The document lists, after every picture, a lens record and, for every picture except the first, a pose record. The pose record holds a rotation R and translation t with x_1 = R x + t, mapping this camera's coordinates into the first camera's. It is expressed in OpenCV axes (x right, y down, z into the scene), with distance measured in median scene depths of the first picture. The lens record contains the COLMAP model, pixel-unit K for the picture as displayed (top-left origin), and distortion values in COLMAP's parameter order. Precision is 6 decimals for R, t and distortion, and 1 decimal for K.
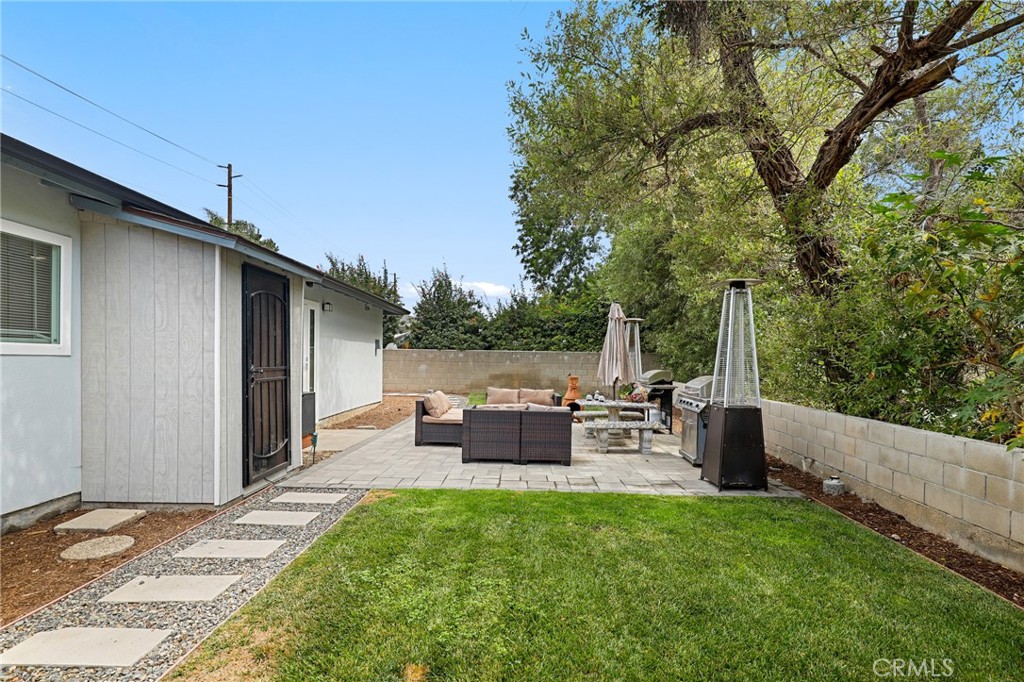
lens RADIAL K [[484.0, 0, 517.5], [0, 484.0, 357.4], [0, 0, 1]] dist [-0.000227, 0.000213]
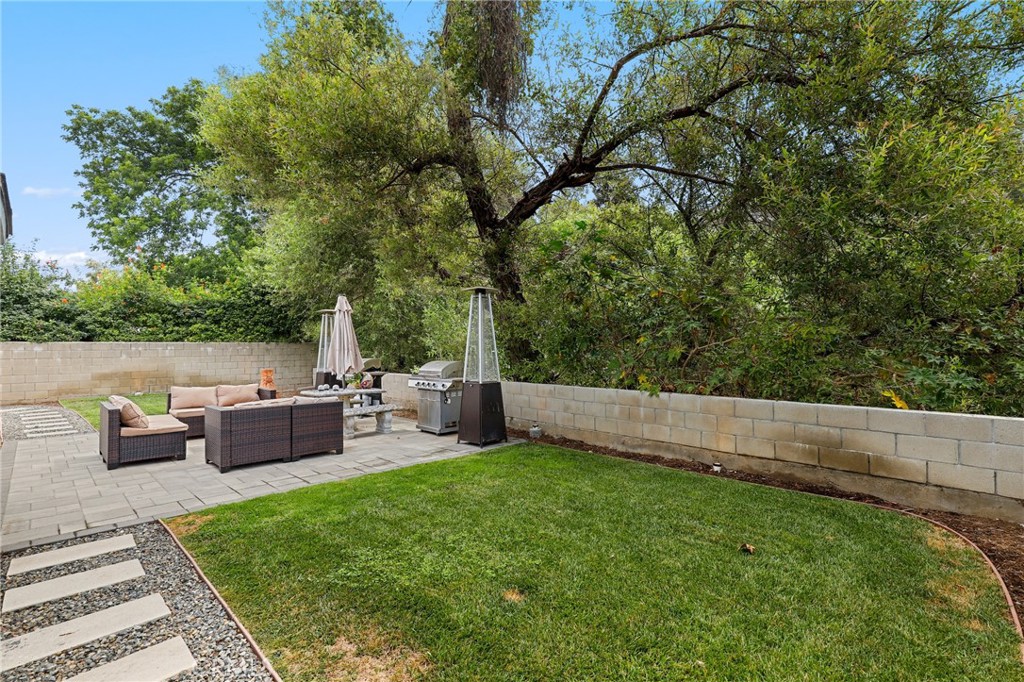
lens RADIAL K [[469.1, 0, 511.5], [0, 469.1, 321.6], [0, 0, 1]] dist [-0.000135, 0.000085]
pose [[0.698566, 0.020058, 0.715264, -0.359447], [0.017388, 0.998836, -0.044992, -0.005568], [-0.715334, 0.043867, 0.697404, 0.032953]]
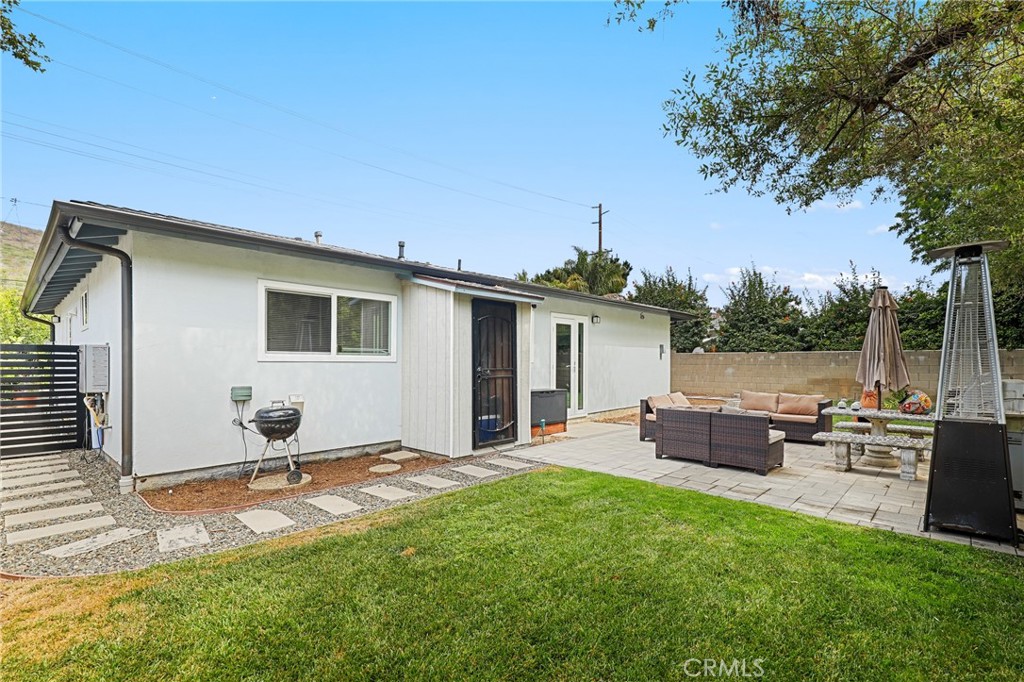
lens RADIAL K [[468.4, 0, 512.0], [0, 468.4, 341.0], [0, 0, 1]] dist [0.000445, 0.000560]
pose [[0.731897, -0.044545, -0.679957, 0.371394], [0.013140, 0.998598, -0.051277, 0.008840], [0.681288, 0.028595, 0.731456, 0.019498]]
